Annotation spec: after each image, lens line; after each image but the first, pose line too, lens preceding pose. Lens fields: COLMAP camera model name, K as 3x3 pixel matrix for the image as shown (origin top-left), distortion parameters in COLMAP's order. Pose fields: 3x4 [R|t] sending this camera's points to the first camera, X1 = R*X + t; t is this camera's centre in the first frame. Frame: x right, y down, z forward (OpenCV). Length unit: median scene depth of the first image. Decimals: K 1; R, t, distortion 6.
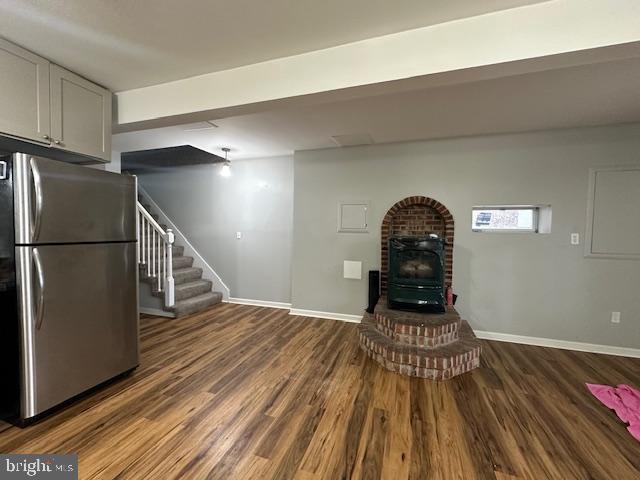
lens RADIAL K [[267.9, 0, 319.9], [0, 267.9, 239.6], [0, 0, 1]] dist [-0.003346, 0.000704]
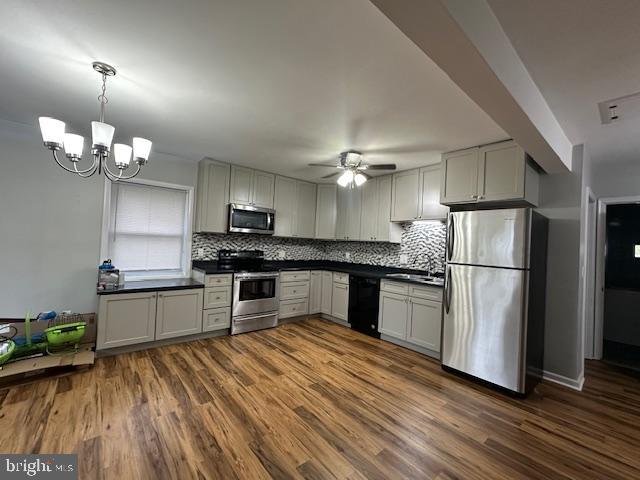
lens RADIAL K [[267.9, 0, 320.8], [0, 267.9, 238.9], [0, 0, 1]] dist [-0.003346, 0.000704]
pose [[-0.516339, -0.053948, -0.854683, 0.568362], [-0.085716, 0.996258, -0.011101, -0.032869], [0.852084, 0.067528, -0.519031, 0.798988]]
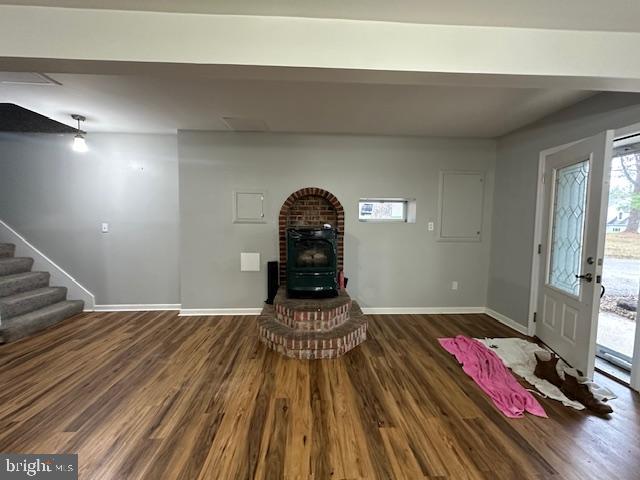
lens RADIAL K [[267.9, 0, 320.0], [0, 267.9, 239.6], [0, 0, 1]] dist [-0.003346, 0.000704]
pose [[0.929891, -0.032411, 0.366404, 0.006093], [0.017688, 0.998898, 0.043471, -0.007231], [-0.367409, -0.033942, 0.929440, 0.021063]]
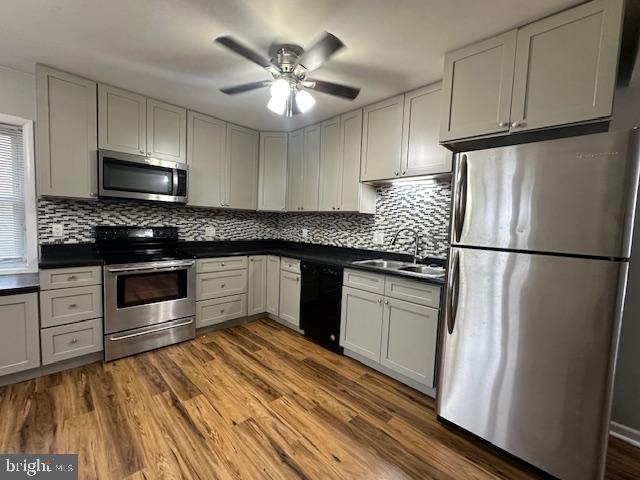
lens RADIAL K [[267.9, 0, 321.1], [0, 267.9, 239.2], [0, 0, 1]] dist [-0.003346, 0.000704]
pose [[-0.445412, 0.026165, -0.894944, 0.007446], [-0.079690, 0.994447, 0.068736, -0.022689], [0.891772, 0.101934, -0.440853, 0.668854]]
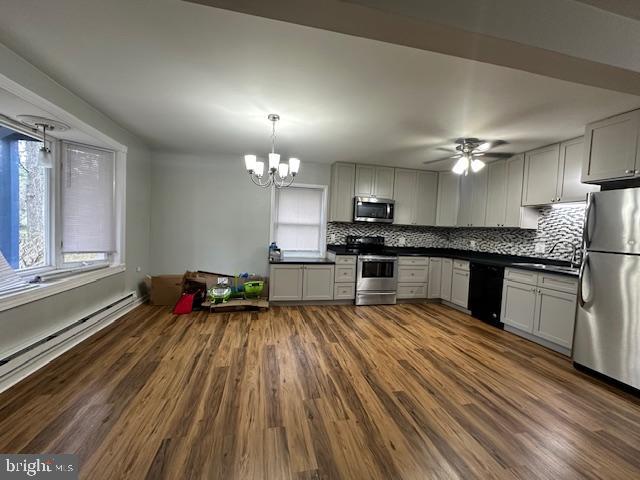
lens RADIAL K [[267.9, 0, 319.6], [0, 267.9, 239.1], [0, 0, 1]] dist [-0.003346, 0.000704]
pose [[-0.855775, -0.031137, -0.516410, 0.686296], [-0.075236, 0.995066, 0.064681, -0.020654], [0.511848, 0.094205, -0.853895, 1.023356]]
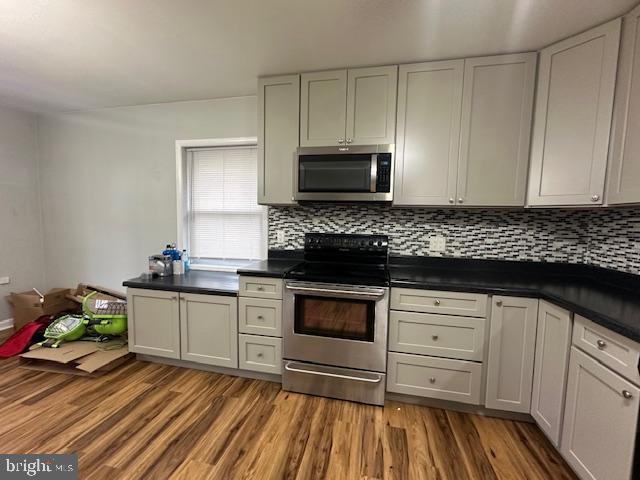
lens RADIAL K [[267.9, 0, 318.7], [0, 267.9, 239.5], [0, 0, 1]] dist [-0.003346, 0.000704]
pose [[-0.993646, -0.025767, -0.109561, -0.487600], [-0.038635, 0.992380, 0.117002, -0.025575], [0.105712, 0.120491, -0.987070, 0.393428]]
